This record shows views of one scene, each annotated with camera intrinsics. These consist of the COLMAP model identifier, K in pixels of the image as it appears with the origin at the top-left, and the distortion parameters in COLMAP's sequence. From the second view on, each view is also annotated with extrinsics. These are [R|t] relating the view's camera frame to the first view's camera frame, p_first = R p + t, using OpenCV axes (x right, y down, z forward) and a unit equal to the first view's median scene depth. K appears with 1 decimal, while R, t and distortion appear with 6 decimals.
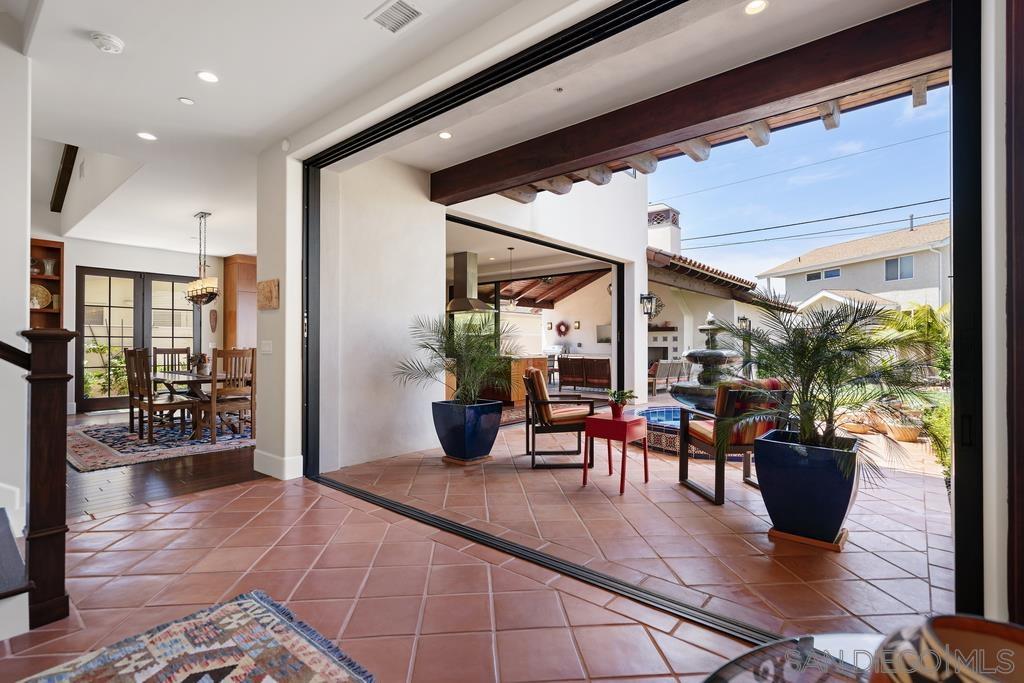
lens RADIAL K [[481.6, 0, 511.8], [0, 481.6, 339.7], [0, 0, 1]] dist [0.001013, 0.000386]
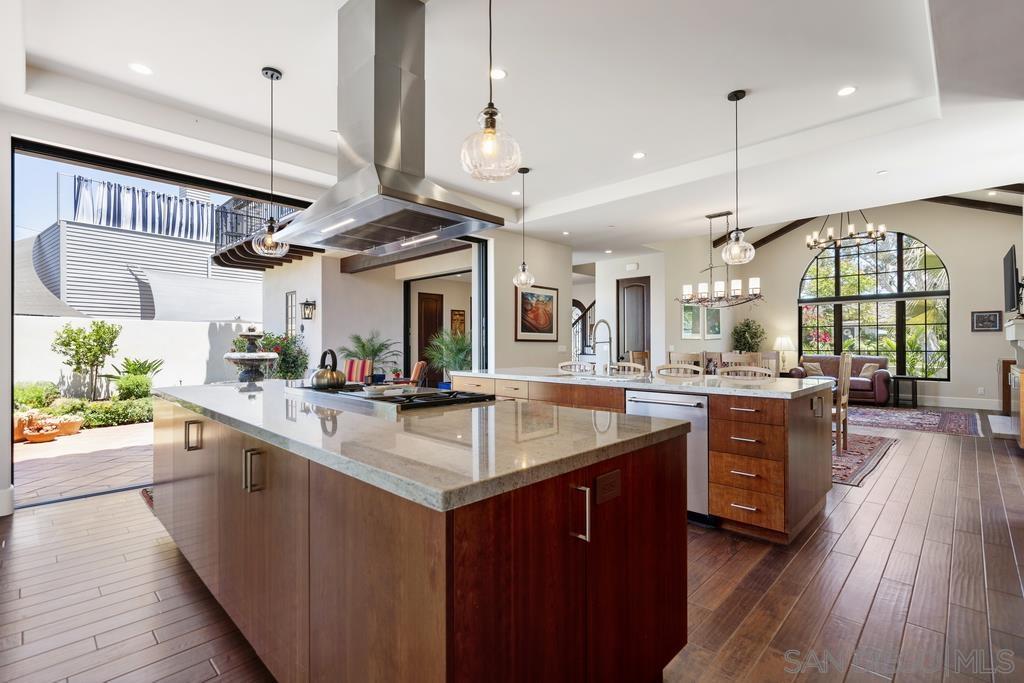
lens RADIAL K [[470.0, 0, 508.4], [0, 470.0, 341.7], [0, 0, 1]] dist [-0.010141, -0.000202]
pose [[-0.996894, 0.001796, 0.078734, -0.218561], [0.000792, 0.999918, -0.012777, 0.006684], [-0.078750, -0.012675, -0.996814, 1.458724]]
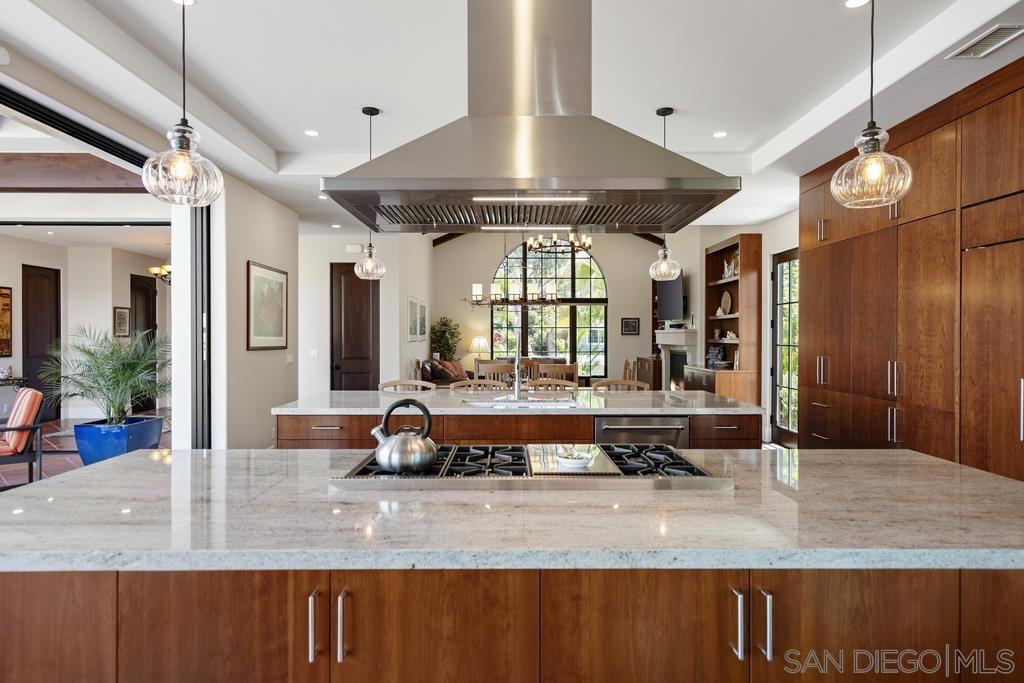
lens RADIAL K [[599.4, 0, 512.4], [0, 599.4, 339.2], [0, 0, 1]] dist [0.002856, 0.000485]
pose [[-0.758272, 0.002673, -0.651932, 0.051023], [0.004543, 0.999989, -0.001183, -0.015352], [0.651922, -0.003859, -0.758276, 1.349948]]
